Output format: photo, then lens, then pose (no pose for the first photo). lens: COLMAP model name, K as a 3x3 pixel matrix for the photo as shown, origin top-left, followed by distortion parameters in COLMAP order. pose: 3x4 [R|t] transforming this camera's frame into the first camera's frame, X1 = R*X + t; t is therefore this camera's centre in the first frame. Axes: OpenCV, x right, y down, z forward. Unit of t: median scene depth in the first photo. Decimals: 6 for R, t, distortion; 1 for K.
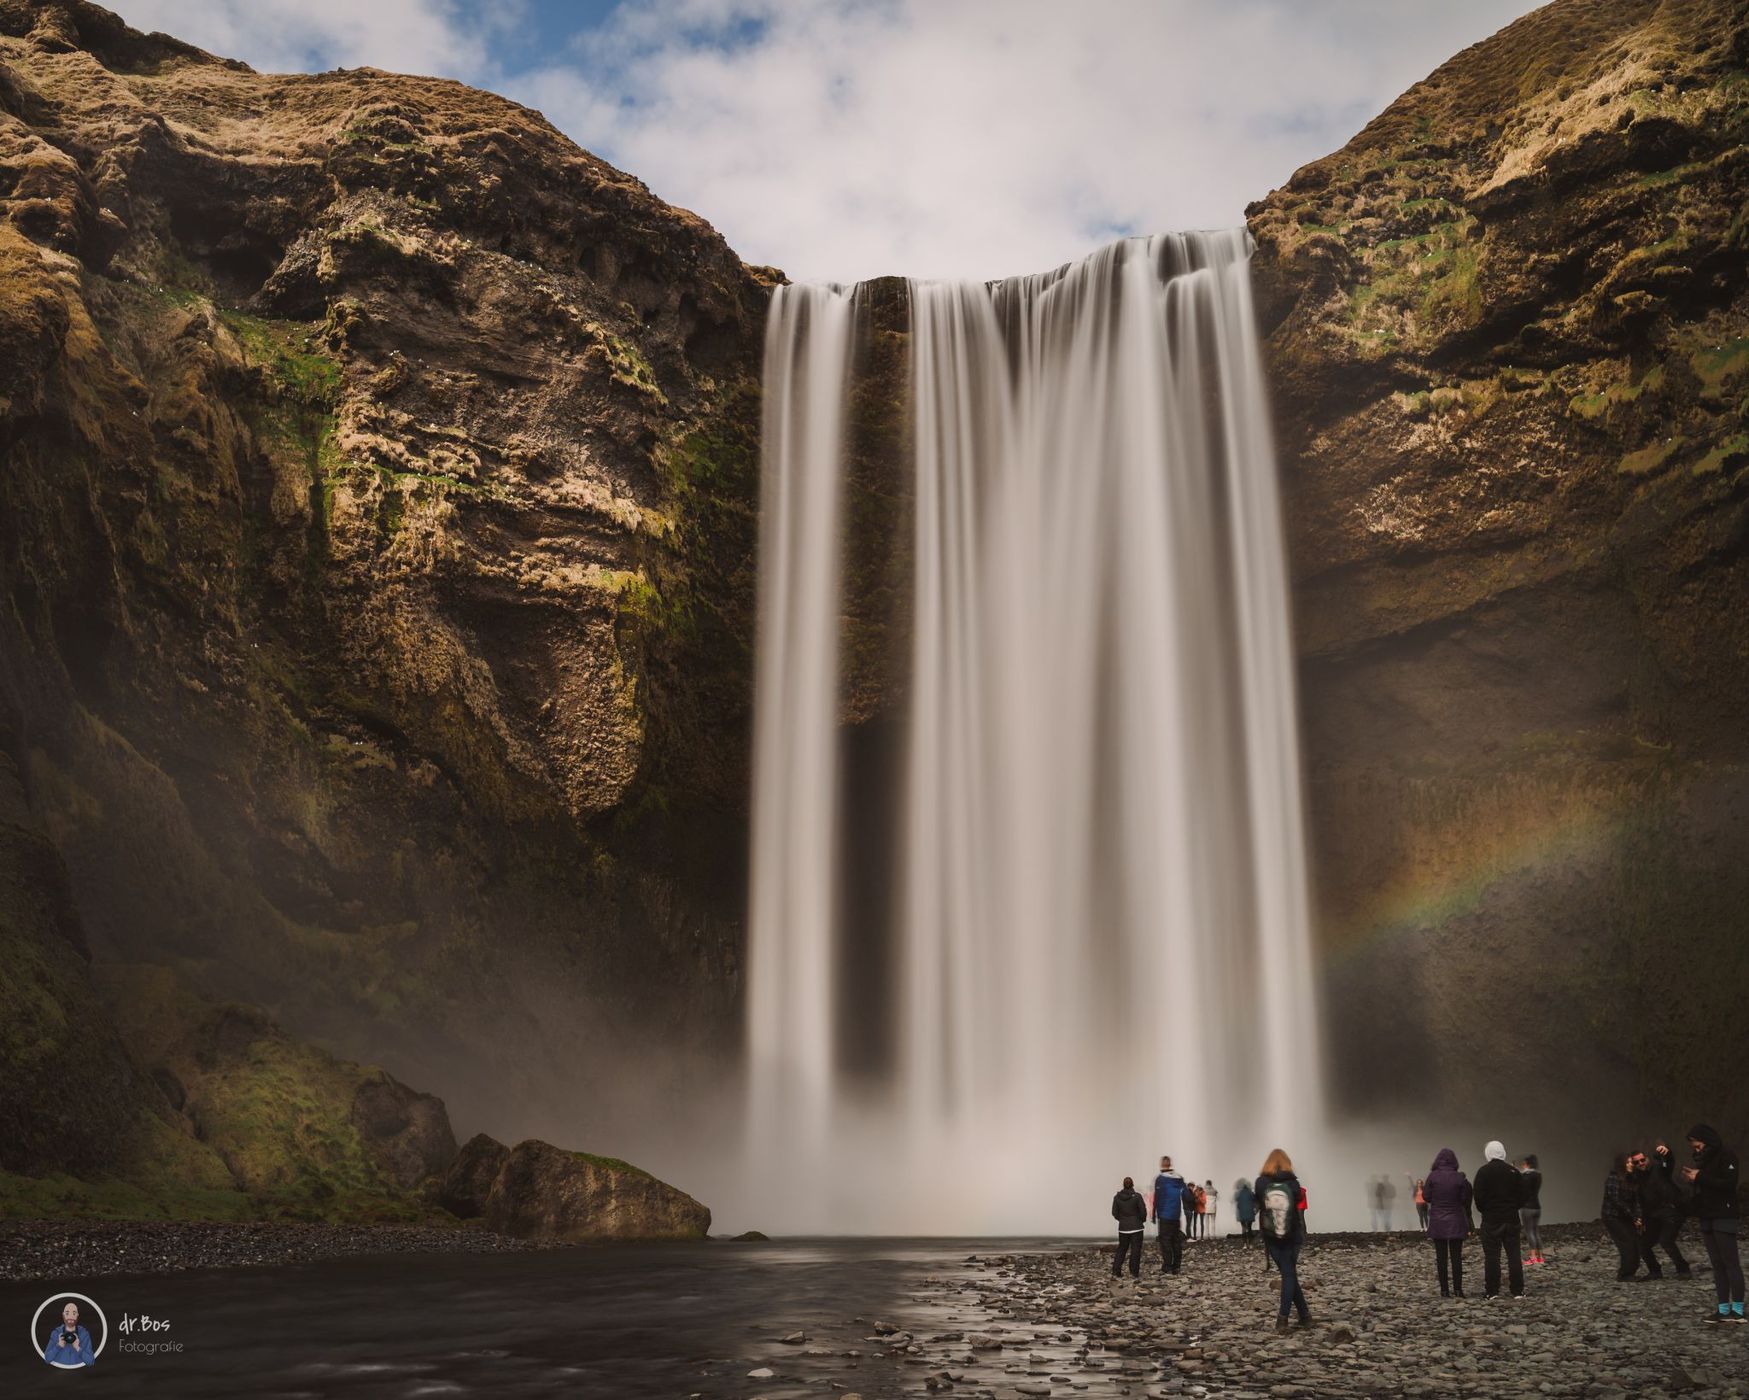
lens RADIAL K [[2038.6, 0, 693.1], [0, 2038.6, 695.8], [0, 0, 1]] dist [-0.078184, 0.037500]
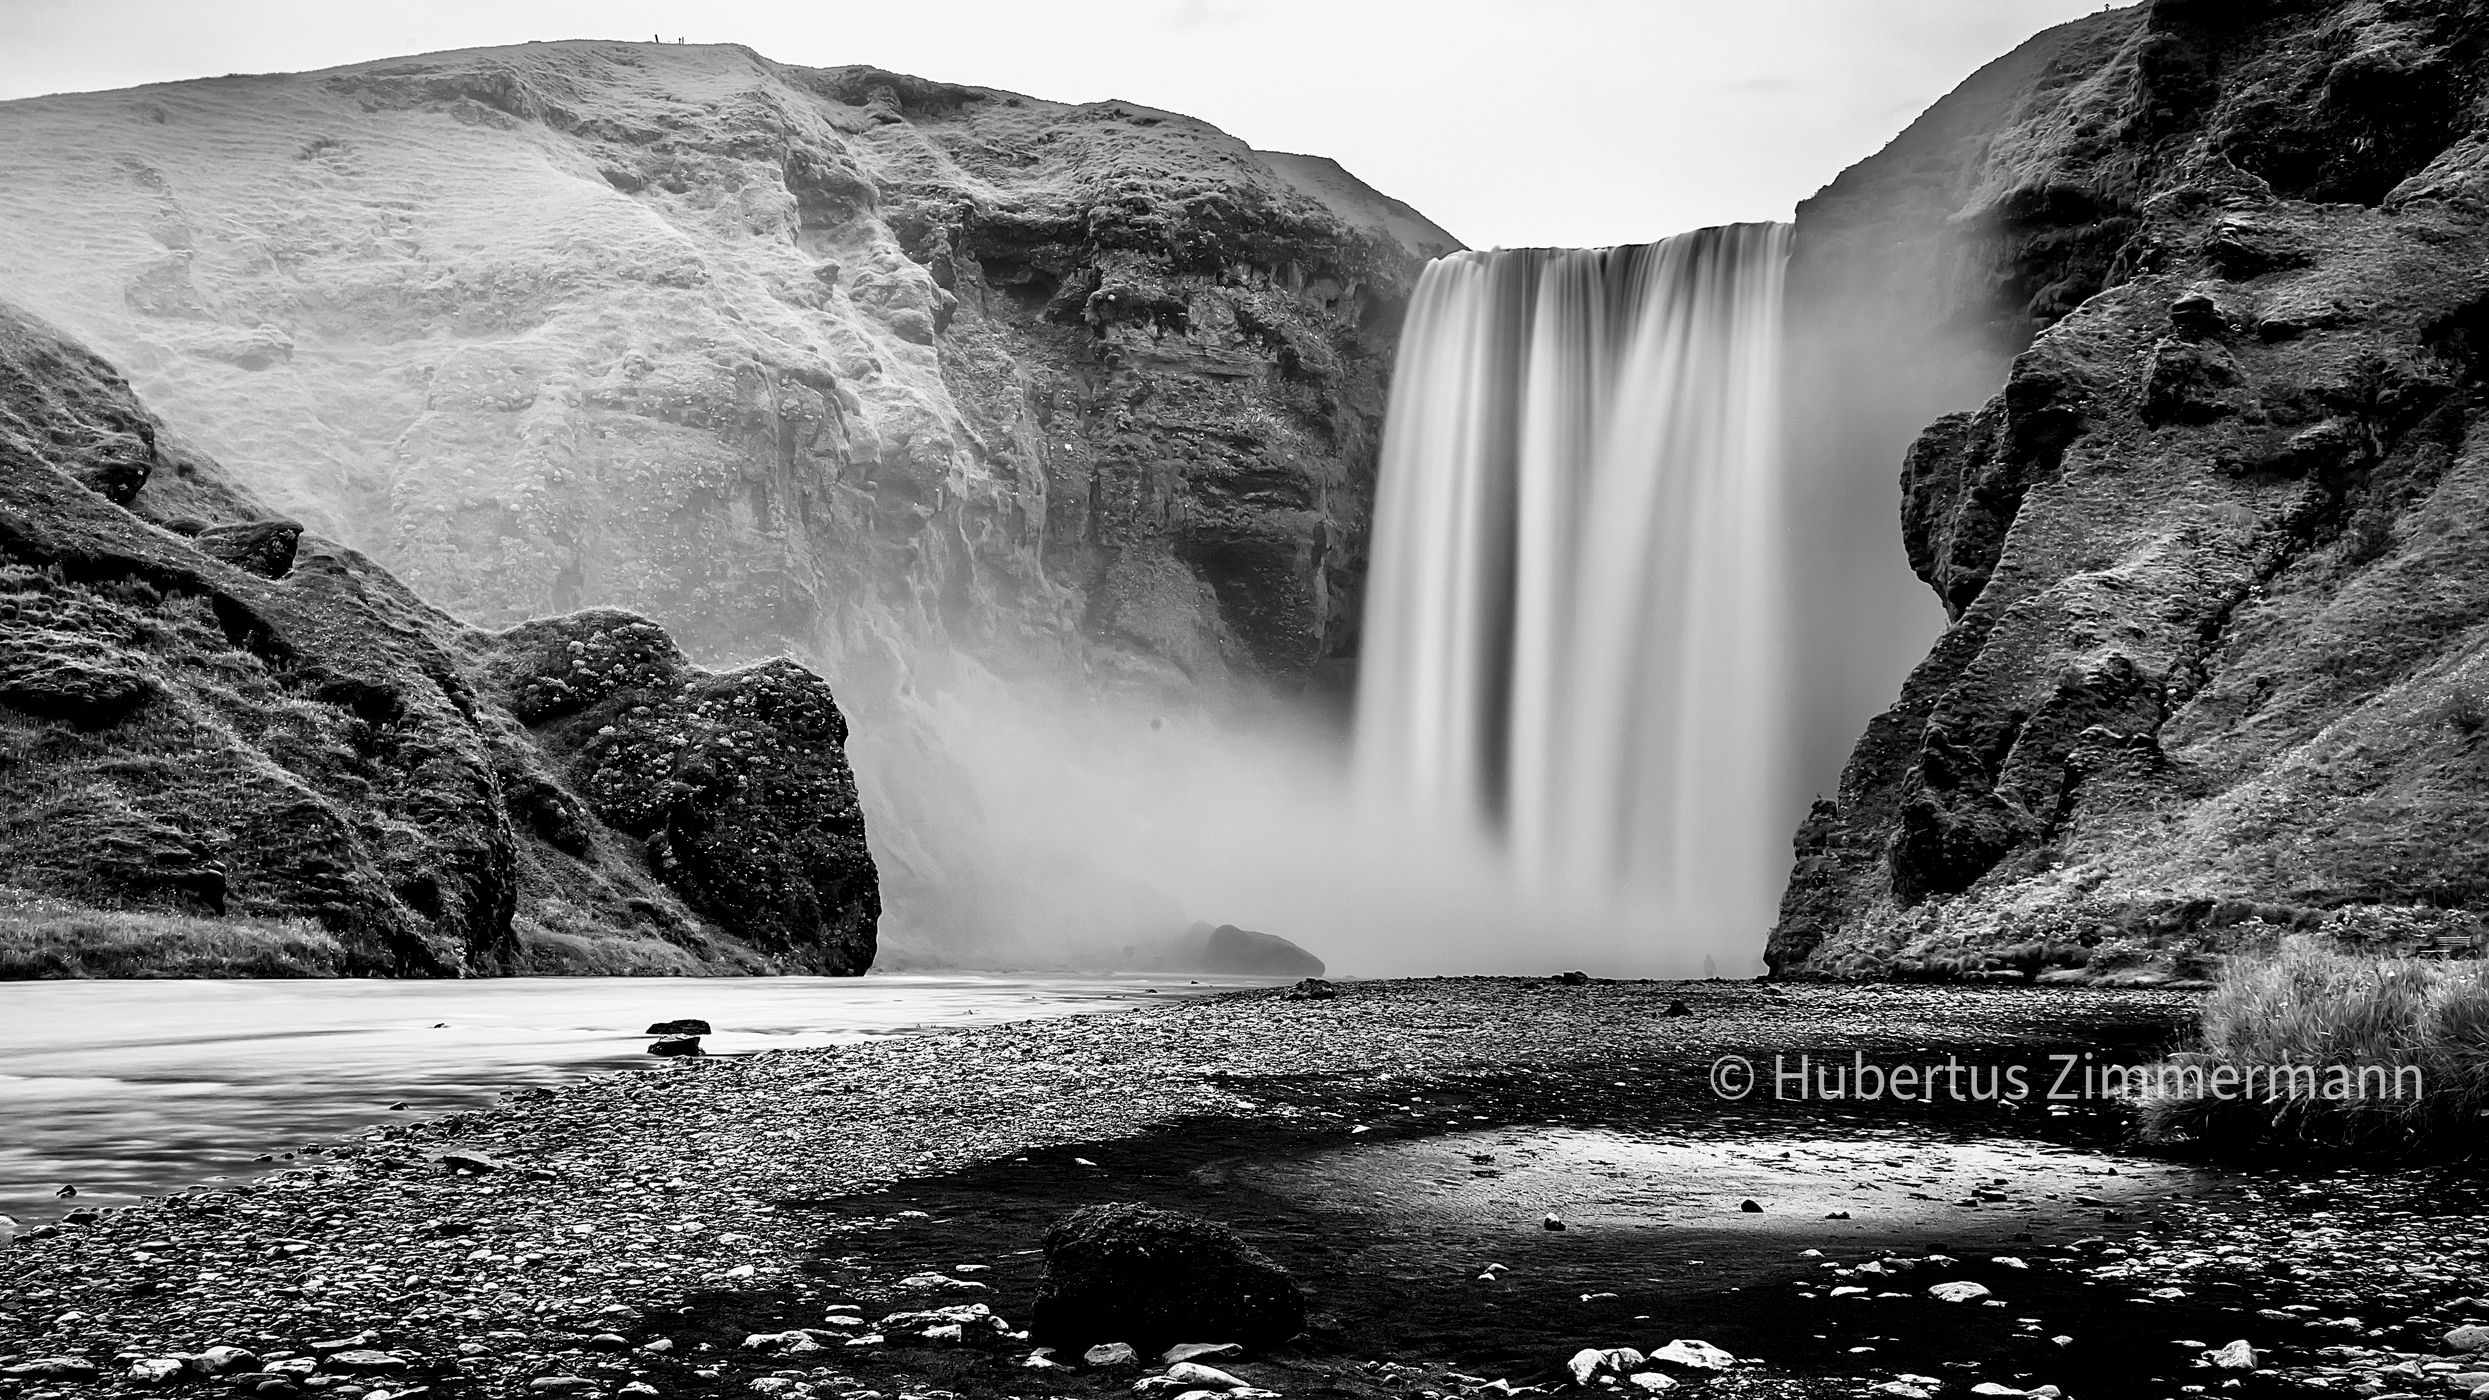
lens RADIAL K [[2782.0, 0, 1140.3], [0, 2782.0, 634.9], [0, 0, 1]] dist [-0.002355, 0.140605]
pose [[0.989332, -0.000605, -0.145676, 0.130885], [0.019326, 0.991698, 0.127128, -0.225204], [0.144390, -0.128587, 0.981131, -0.901294]]
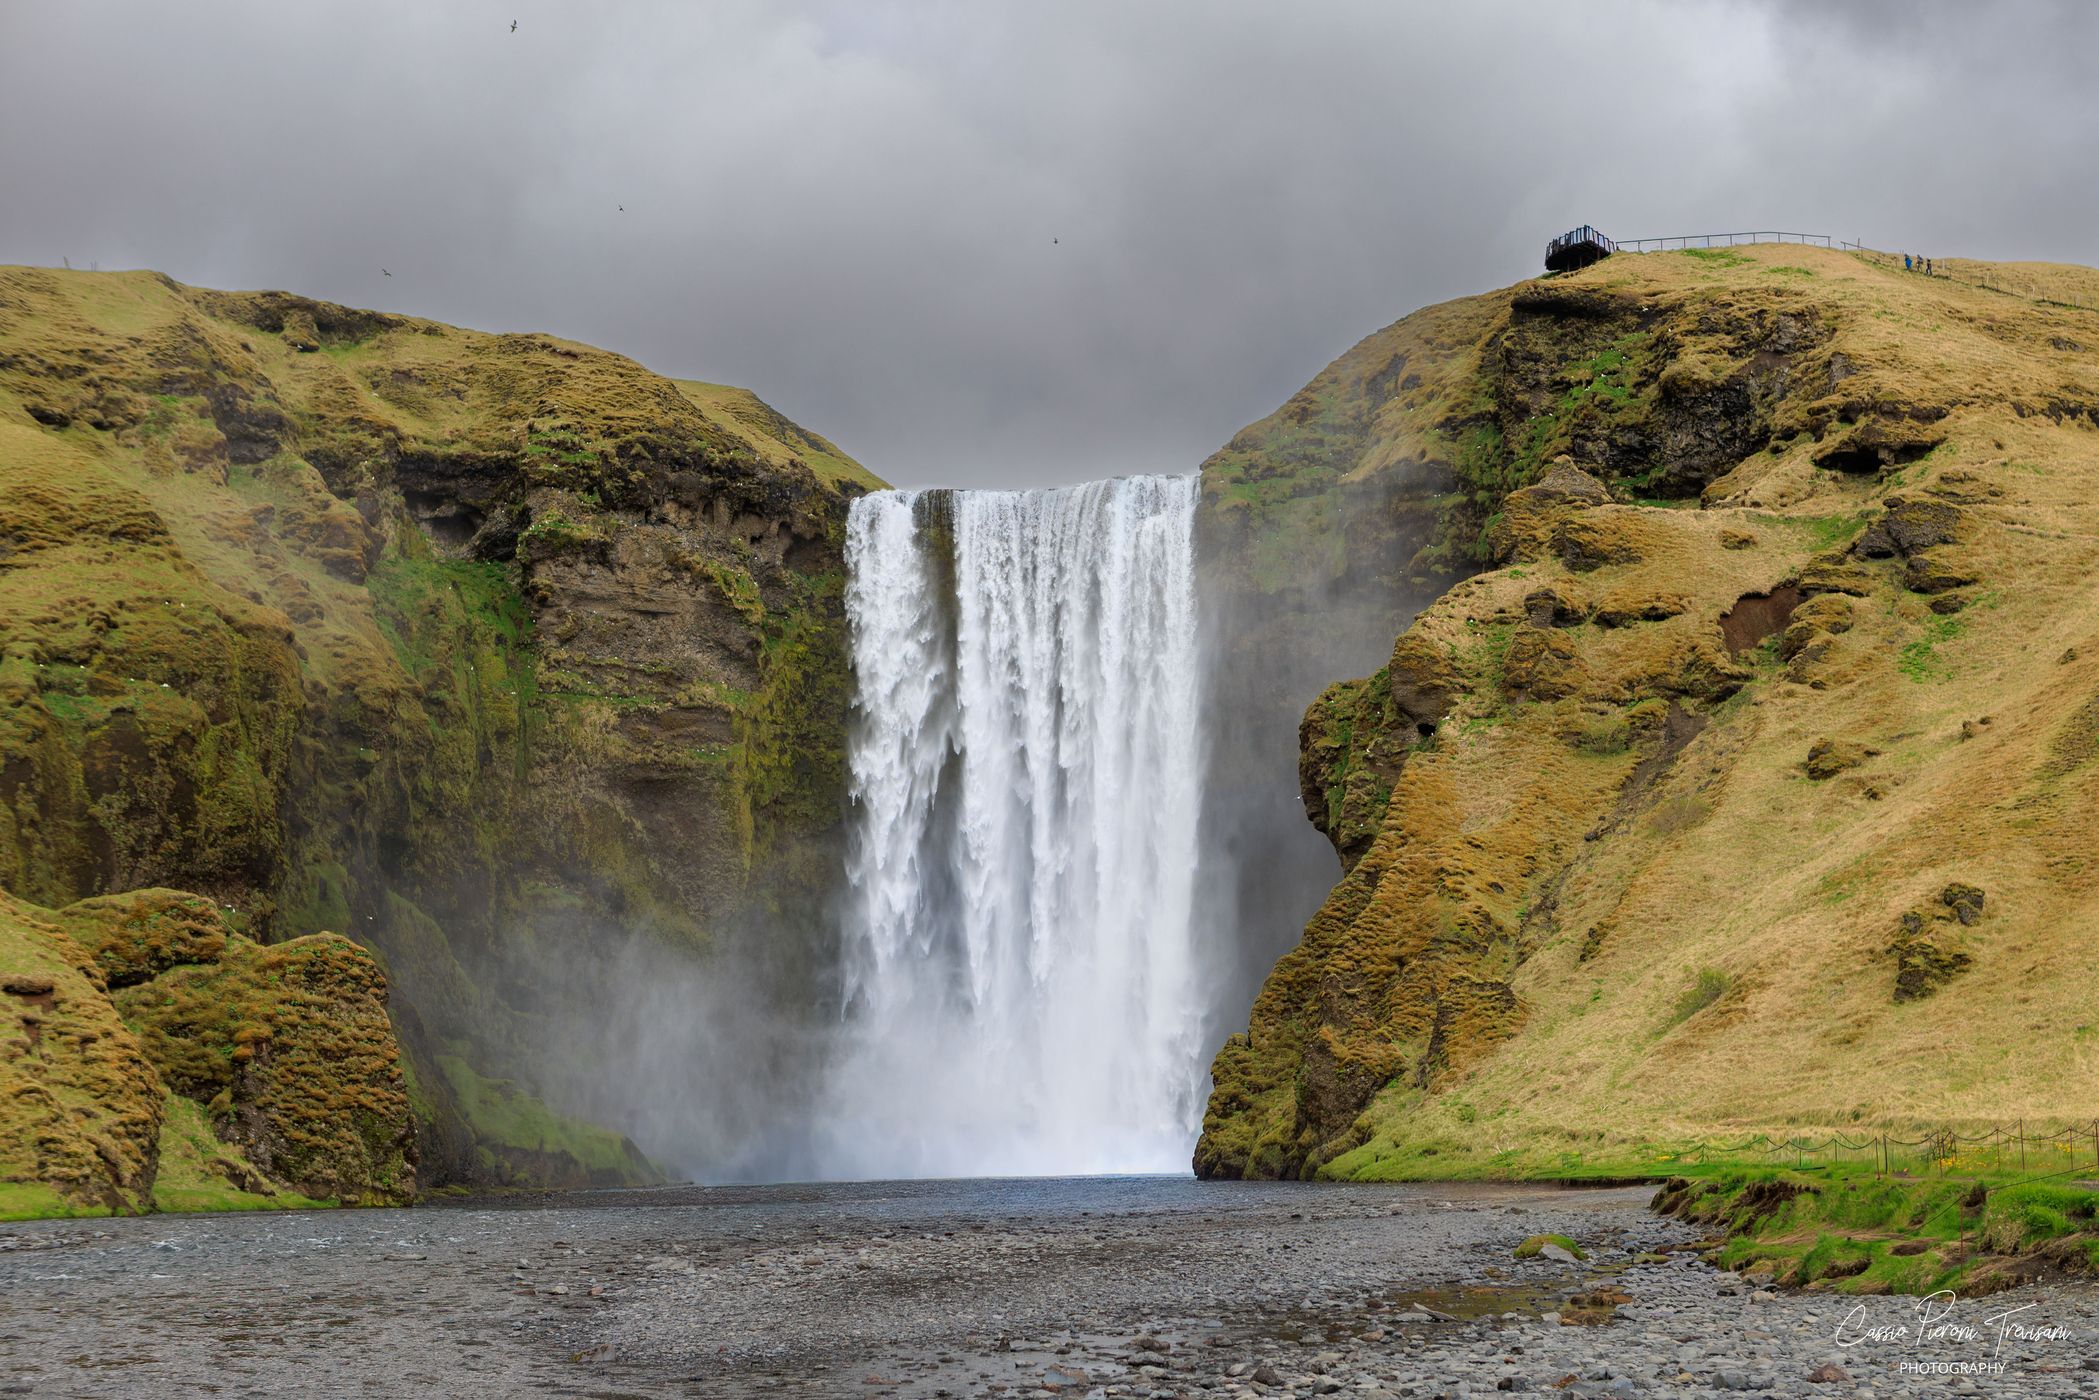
lens RADIAL K [[3078.8, 0, 1206.5], [0, 3078.8, 773.8], [0, 0, 1]] dist [-0.028206, -0.026935]
pose [[0.995447, -0.001253, 0.095307, 0.089519], [-0.009702, 0.993388, 0.114398, -0.295105], [-0.094820, -0.114801, 0.988853, -1.163314]]
